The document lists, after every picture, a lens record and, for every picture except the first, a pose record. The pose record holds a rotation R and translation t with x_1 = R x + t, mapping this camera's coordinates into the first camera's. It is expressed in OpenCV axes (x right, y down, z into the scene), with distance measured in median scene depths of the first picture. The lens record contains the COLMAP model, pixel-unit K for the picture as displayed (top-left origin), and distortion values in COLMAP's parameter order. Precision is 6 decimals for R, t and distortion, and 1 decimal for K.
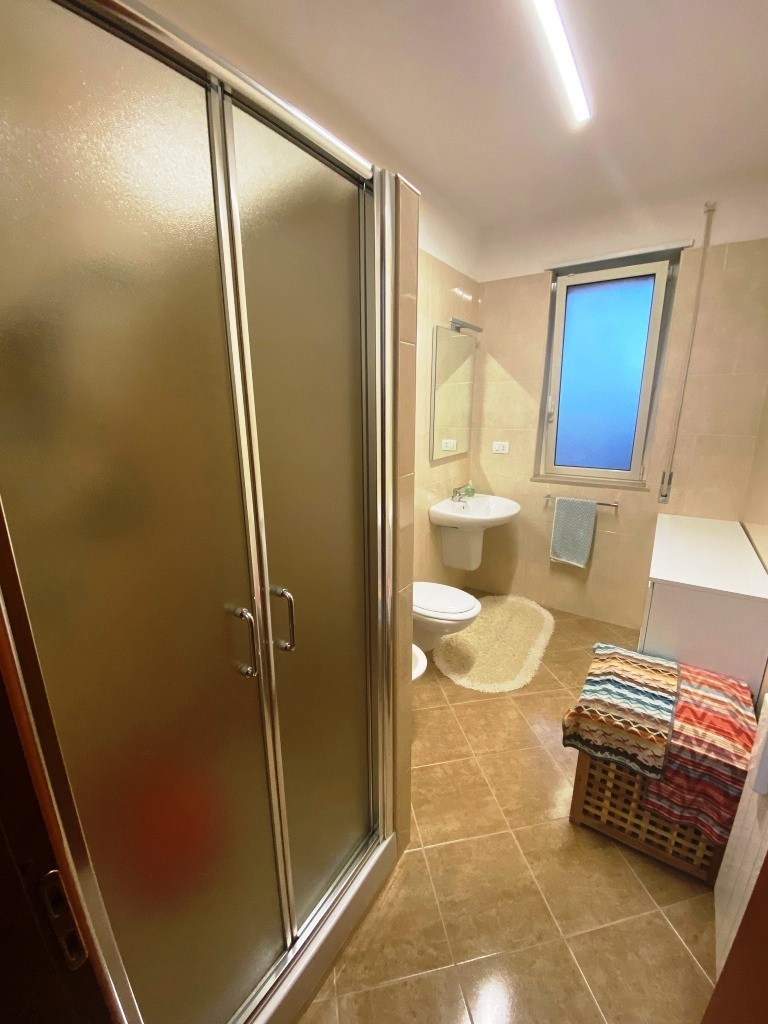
lens RADIAL K [[412.4, 0, 382.3], [0, 412.4, 510.3], [0, 0, 1]] dist [0.023037, -0.022305]
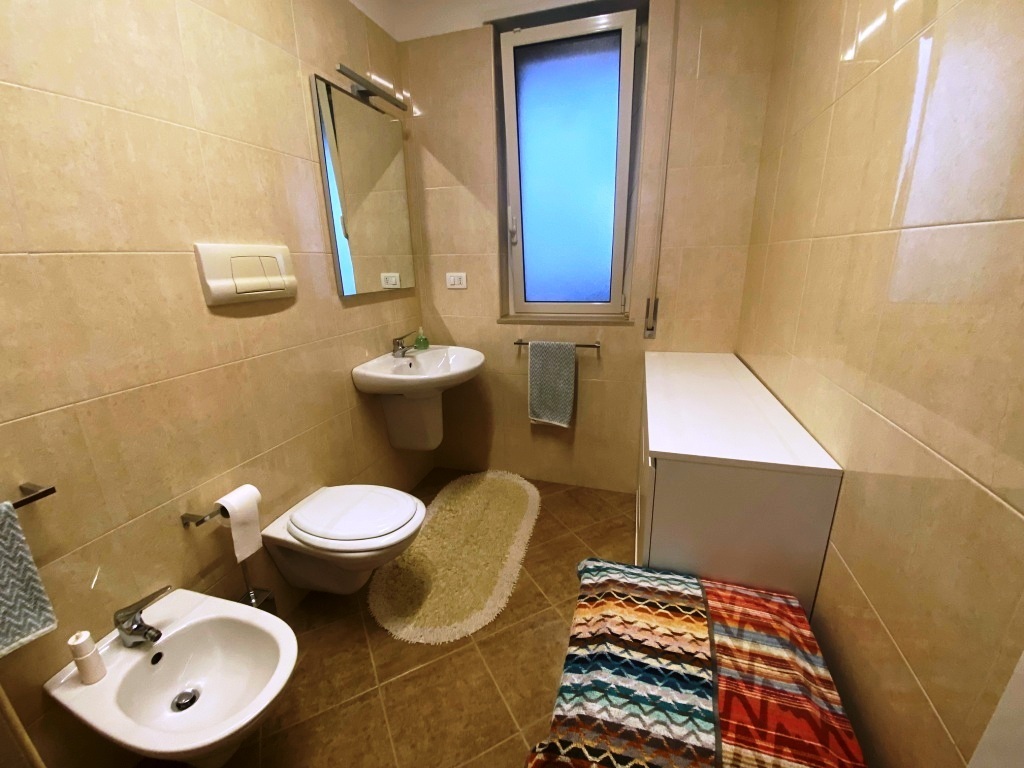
lens RADIAL K [[412.4, 0, 509.8], [0, 412.4, 386.2], [0, 0, 1]] dist [0.023037, -0.022305]
pose [[0.954621, -0.096415, 0.281785, 0.186948], [0.086224, 0.995101, 0.048376, 0.013170], [-0.285069, -0.021884, 0.958257, 0.313878]]
